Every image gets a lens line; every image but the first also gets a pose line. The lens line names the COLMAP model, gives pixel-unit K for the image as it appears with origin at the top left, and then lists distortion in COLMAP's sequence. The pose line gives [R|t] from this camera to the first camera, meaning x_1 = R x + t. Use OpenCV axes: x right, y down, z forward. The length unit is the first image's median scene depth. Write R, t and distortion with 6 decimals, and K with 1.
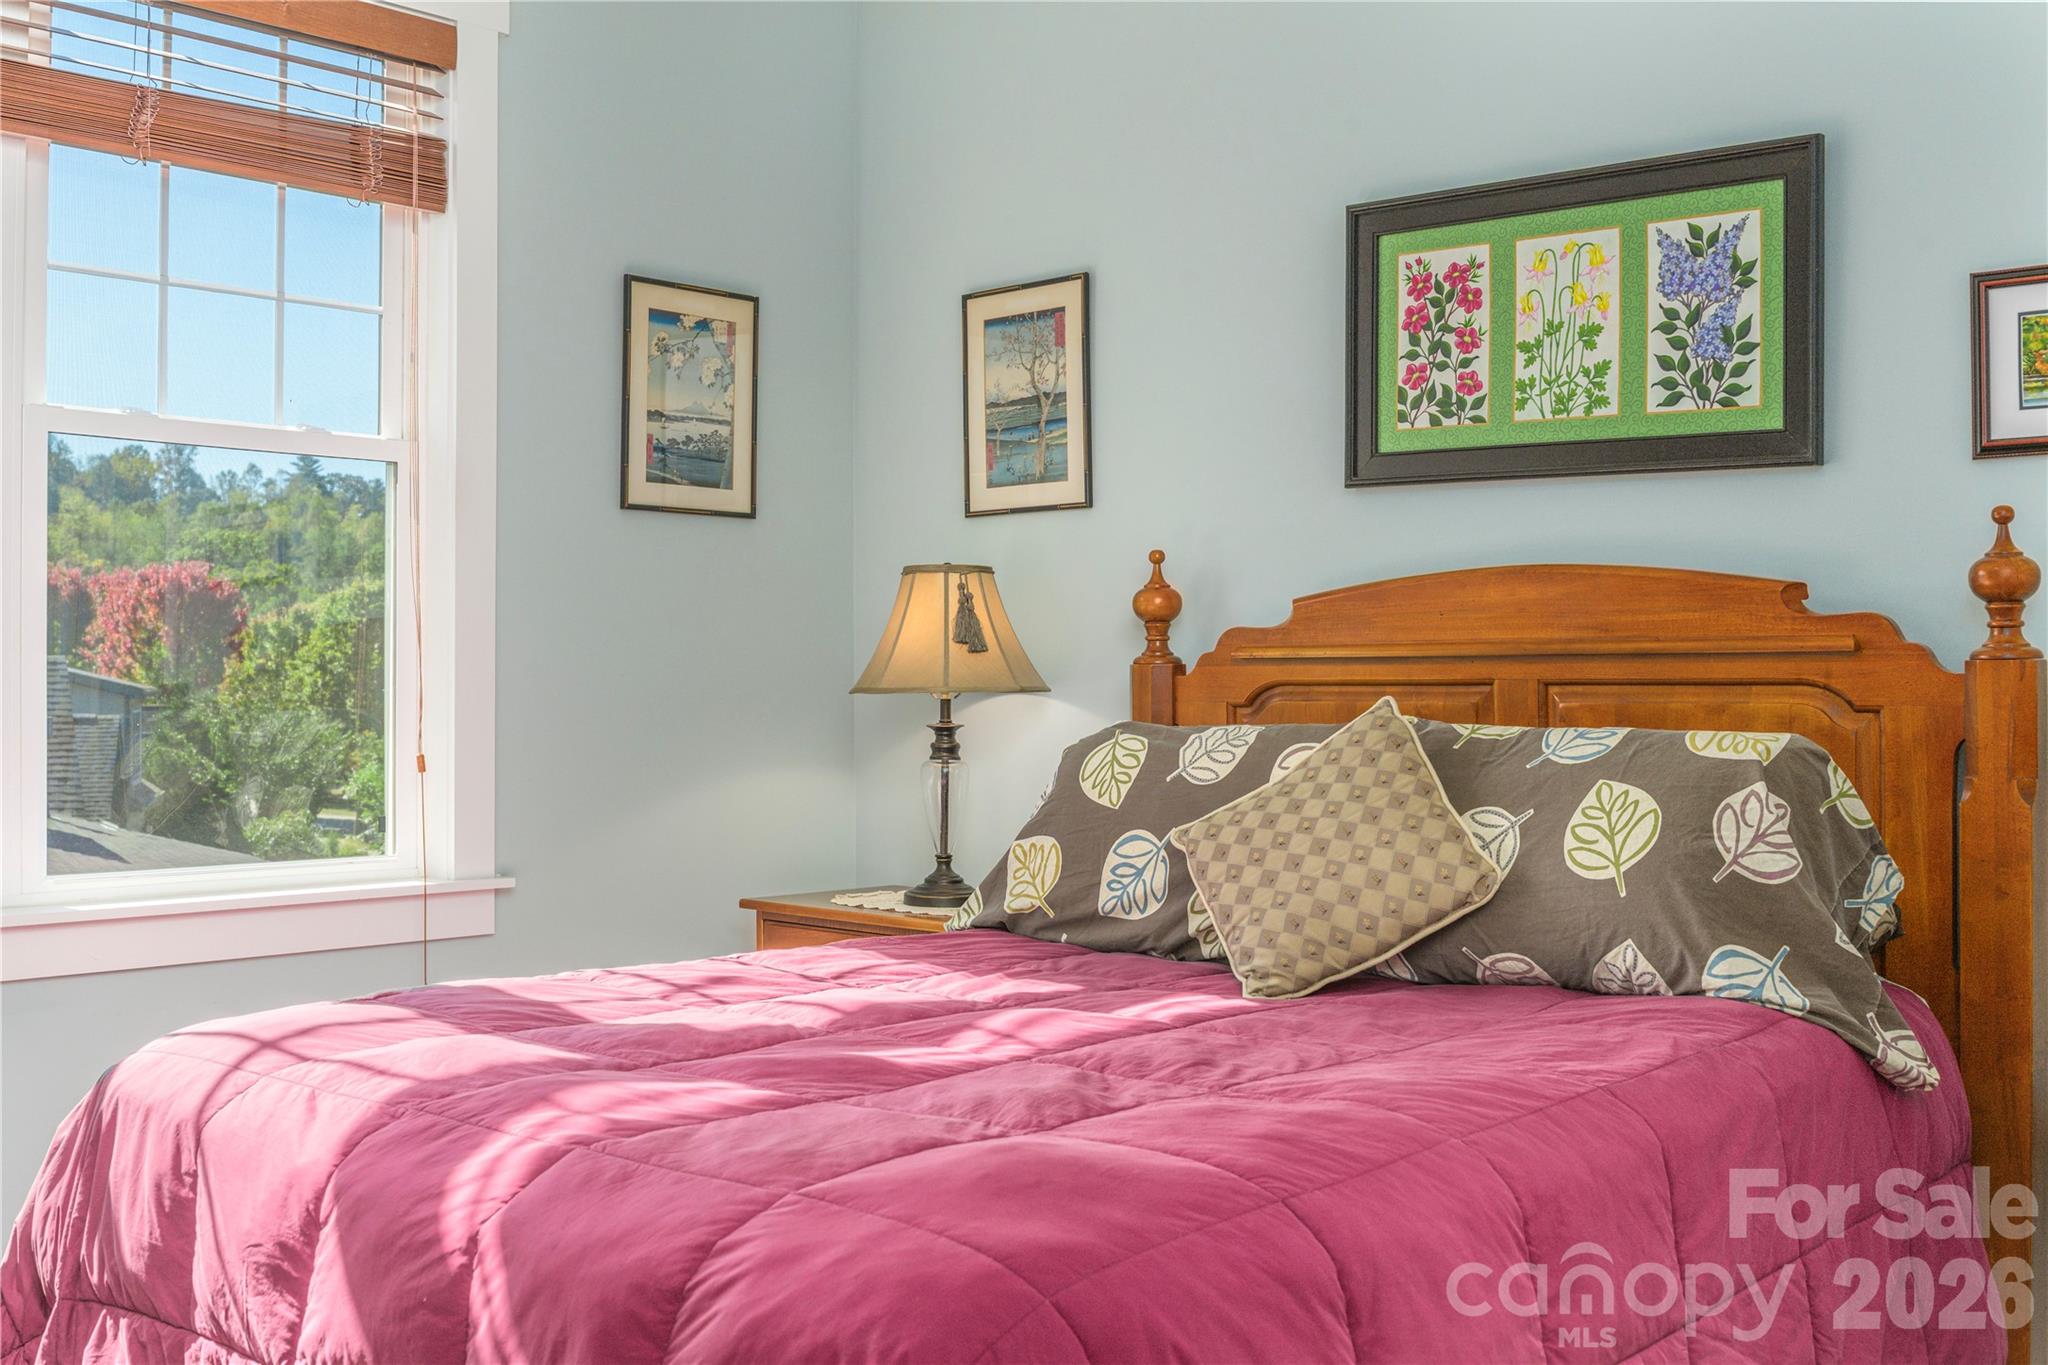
lens RADIAL K [[2070.5, 0, 1032.1], [0, 2070.5, 687.0], [0, 0, 1]] dist [-0.057746, 0.000000]
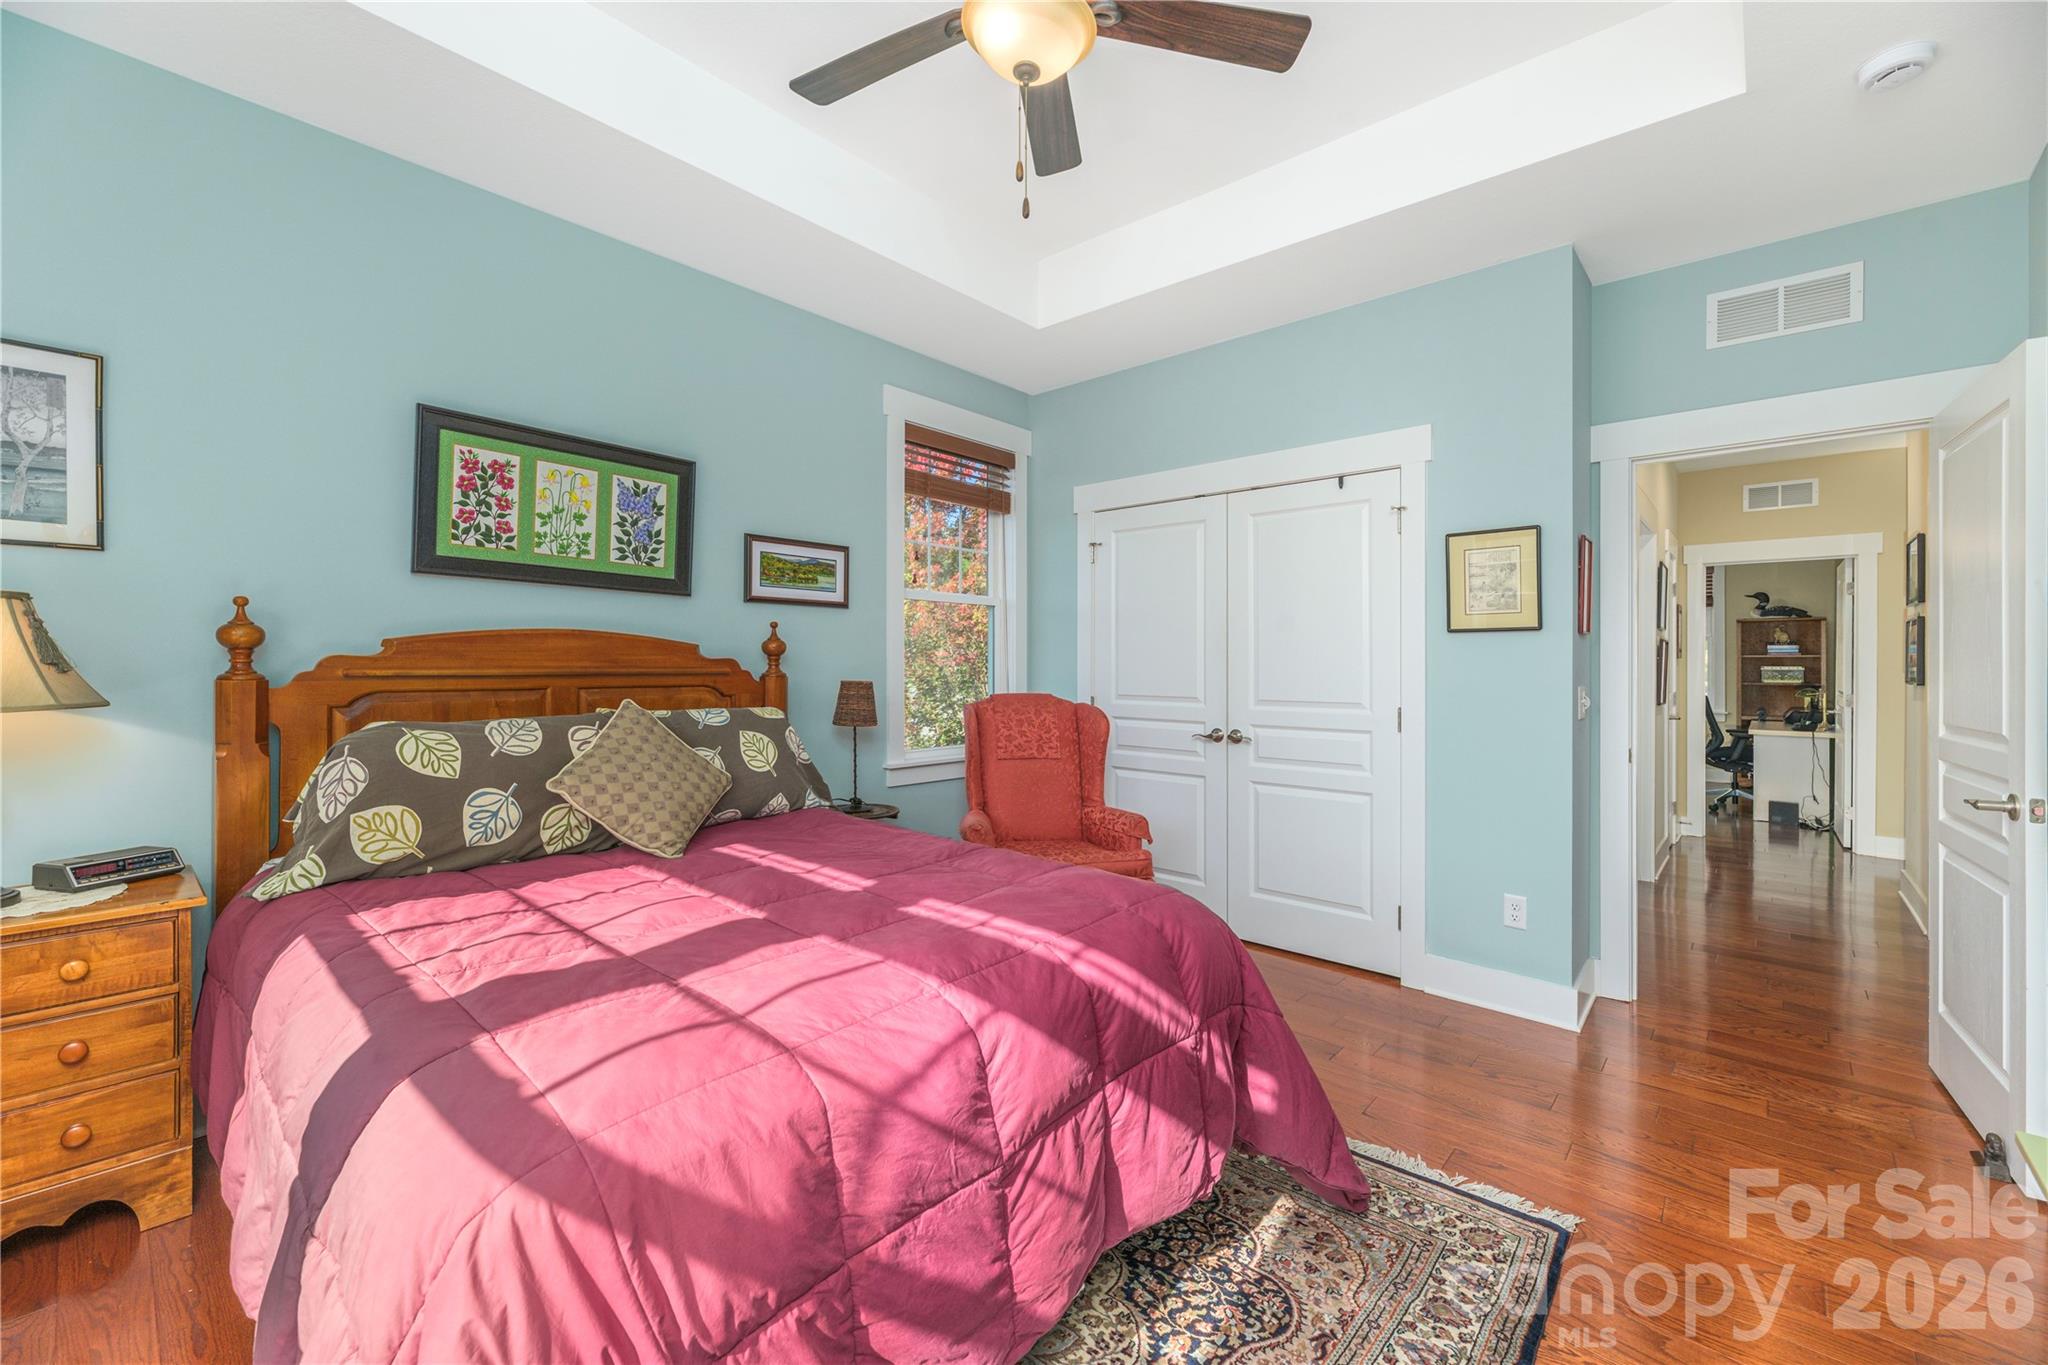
lens RADIAL K [[823.1, 0, 1028.3], [0, 823.1, 660.9], [0, 0, 1]] dist [0.000929, 0.000095]
pose [[-0.004576, 0.001848, 0.999988, -0.544243], [-0.005458, 0.999983, -0.001873, -0.028331], [-0.999975, -0.005467, -0.004566, 0.539453]]
